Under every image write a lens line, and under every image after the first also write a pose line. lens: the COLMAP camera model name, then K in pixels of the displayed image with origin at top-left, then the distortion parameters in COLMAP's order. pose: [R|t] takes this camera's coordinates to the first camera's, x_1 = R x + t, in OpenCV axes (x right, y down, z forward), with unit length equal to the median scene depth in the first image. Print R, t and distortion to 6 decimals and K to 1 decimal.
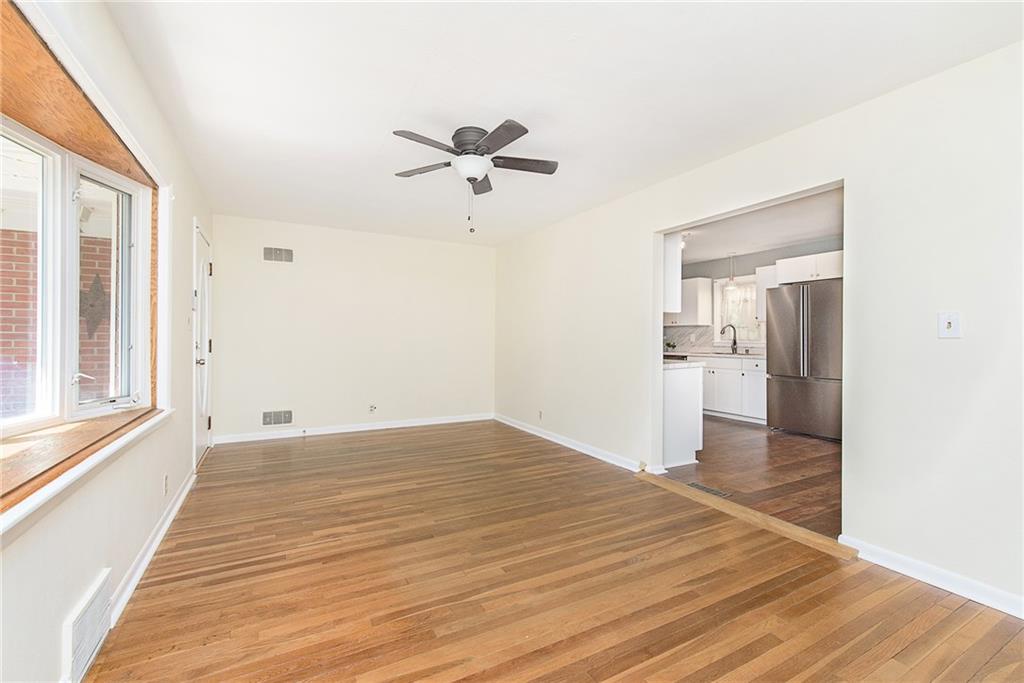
lens RADIAL K [[429.5, 0, 514.4], [0, 429.5, 337.8], [0, 0, 1]] dist [0.001758, 0.000105]
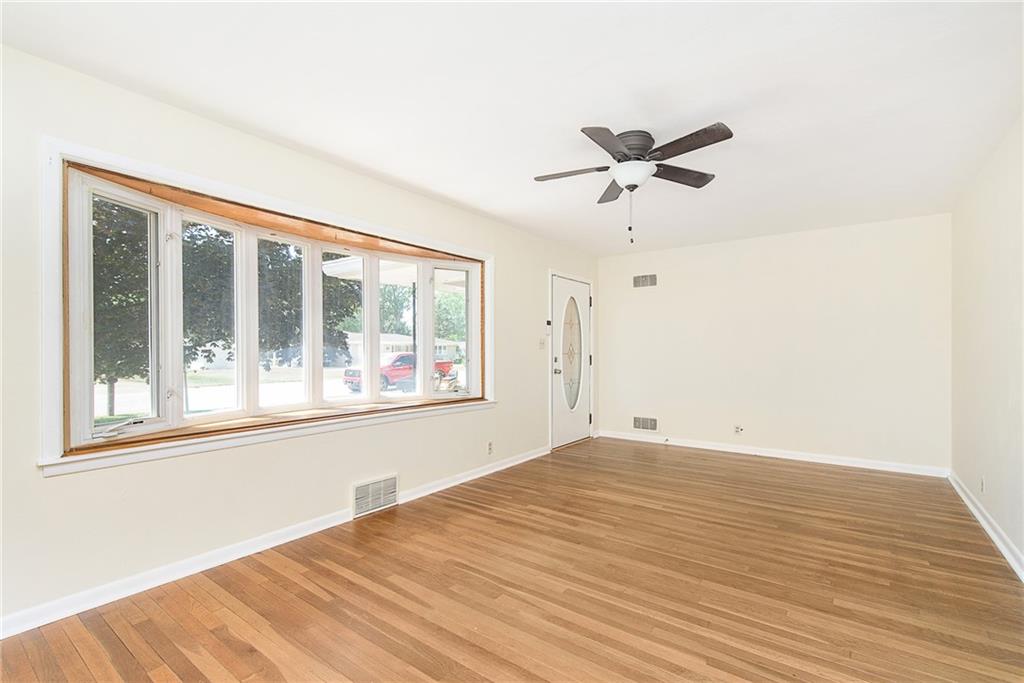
lens RADIAL K [[454.7, 0, 553.4], [0, 454.7, 351.4], [0, 0, 1]] dist [0.000306, 0.000019]
pose [[0.457659, -0.004315, -0.889118, 0.693738], [0.004268, 0.999987, -0.002656, -0.006289], [0.889118, -0.002579, 0.457671, 0.385882]]
